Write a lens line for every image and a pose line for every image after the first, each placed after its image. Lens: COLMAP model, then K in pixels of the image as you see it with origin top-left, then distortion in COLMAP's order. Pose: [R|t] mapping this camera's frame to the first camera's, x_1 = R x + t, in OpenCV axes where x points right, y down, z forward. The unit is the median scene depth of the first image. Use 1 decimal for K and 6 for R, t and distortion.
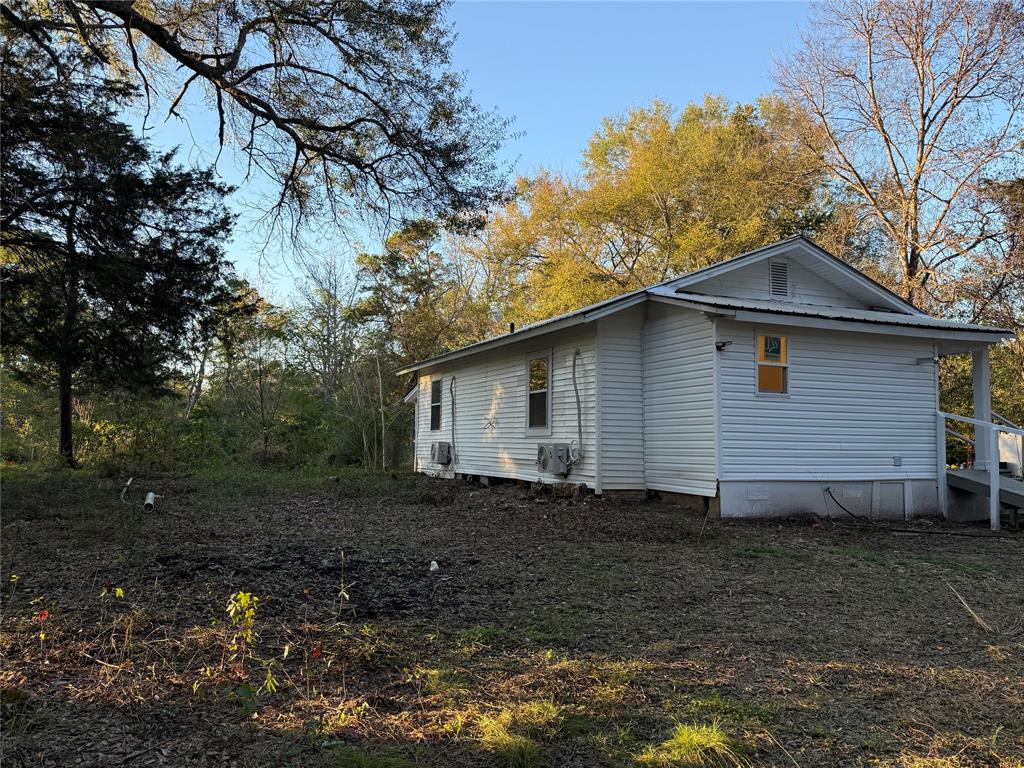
lens RADIAL K [[776.0, 0, 514.5], [0, 776.0, 390.2], [0, 0, 1]] dist [0.079733, -0.026540]
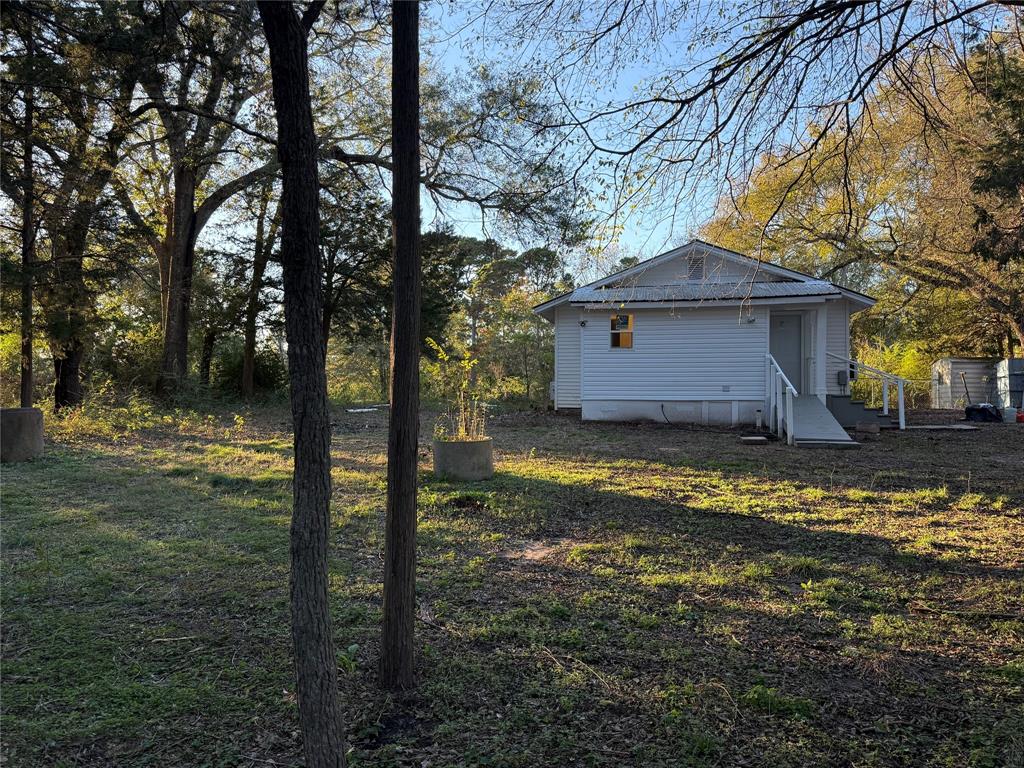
lens RADIAL K [[776.0, 0, 510.2], [0, 776.0, 391.5], [0, 0, 1]] dist [0.079733, -0.026540]
pose [[0.815900, -0.009194, -0.578120, 1.002454], [0.044350, 0.997923, 0.046722, 0.006811], [0.576490, -0.063760, 0.814613, -0.460348]]
